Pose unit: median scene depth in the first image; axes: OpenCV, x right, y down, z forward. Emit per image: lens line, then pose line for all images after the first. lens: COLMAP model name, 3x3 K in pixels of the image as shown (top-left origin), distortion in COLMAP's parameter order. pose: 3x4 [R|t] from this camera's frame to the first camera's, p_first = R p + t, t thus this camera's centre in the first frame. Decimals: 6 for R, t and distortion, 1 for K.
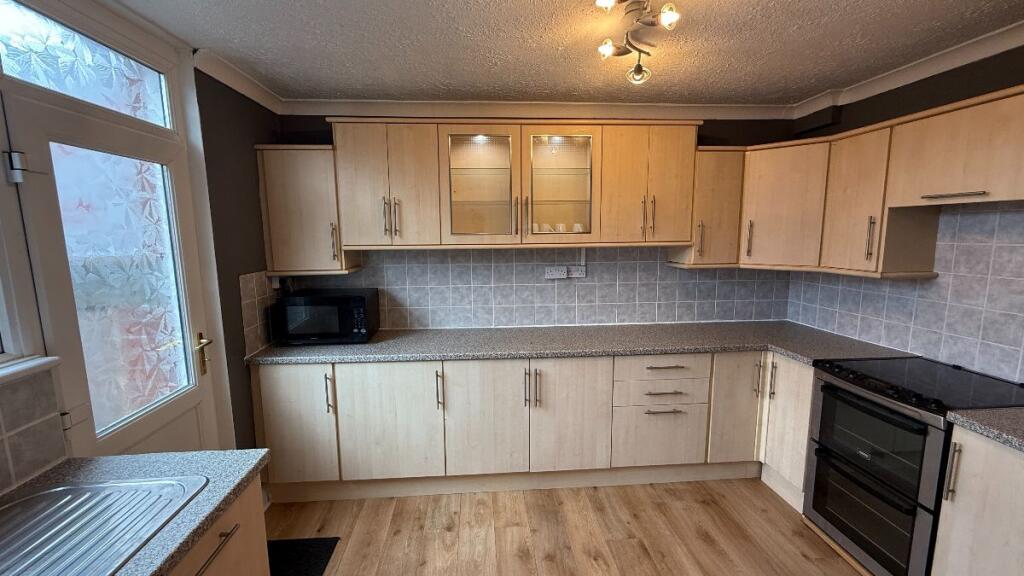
lens RADIAL K [[407.8, 0, 504.3], [0, 407.8, 283.5], [0, 0, 1]] dist [-0.000582, 0.000979]
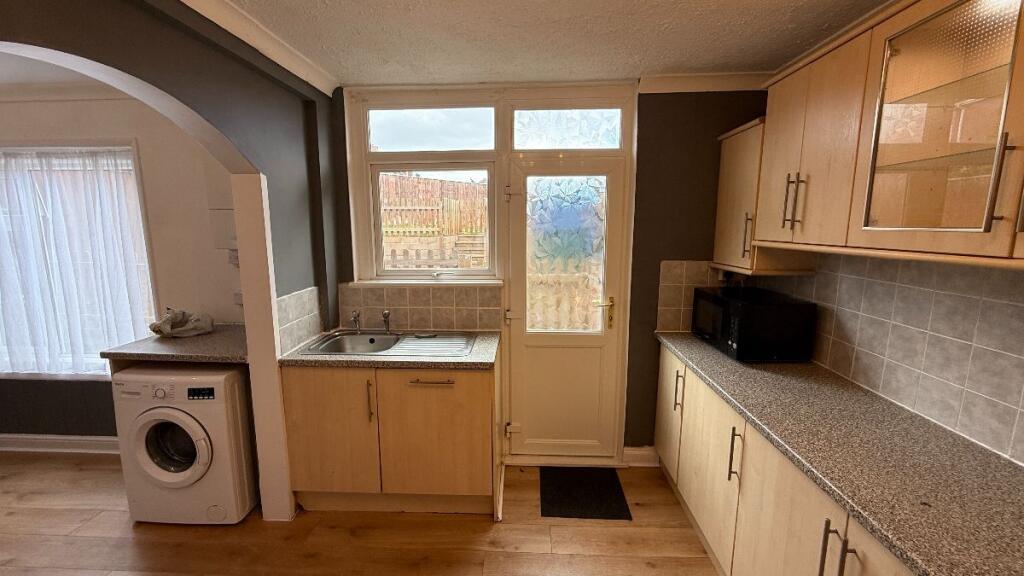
lens RADIAL K [[407.8, 0, 516.1], [0, 407.8, 286.7], [0, 0, 1]] dist [-0.000582, 0.000979]
pose [[-0.108244, 0.157391, -0.981586, 0.482767], [-0.126052, 0.977245, 0.170596, -0.082972], [0.986100, 0.142196, -0.085942, 0.624764]]
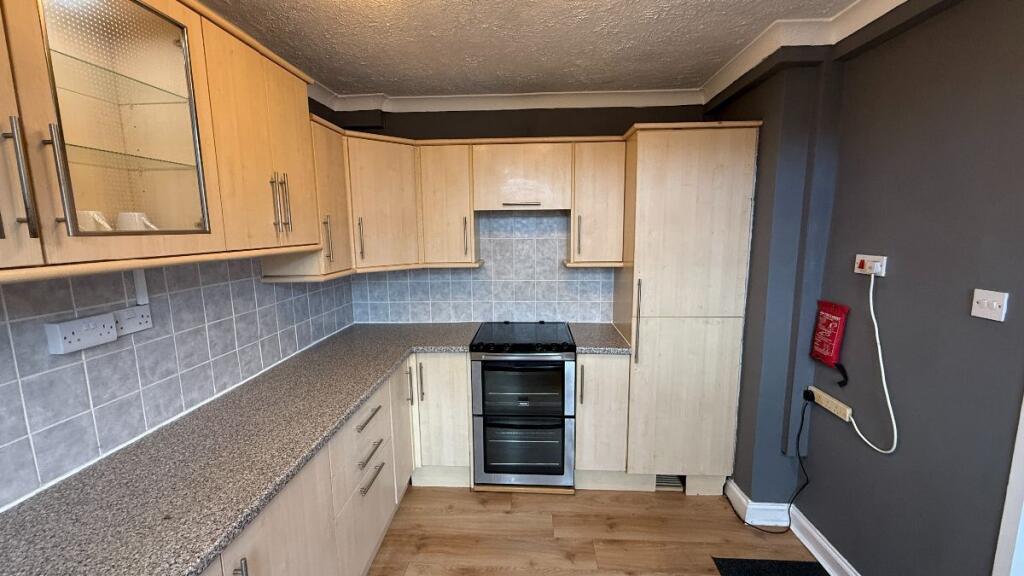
lens RADIAL K [[407.8, 0, 509.8], [0, 407.8, 285.1], [0, 0, 1]] dist [-0.000582, 0.000979]
pose [[0.125943, -0.130316, 0.983441, -0.246295], [0.134751, 0.984394, 0.113185, -0.072426], [-0.982843, 0.118265, 0.141538, 0.611735]]
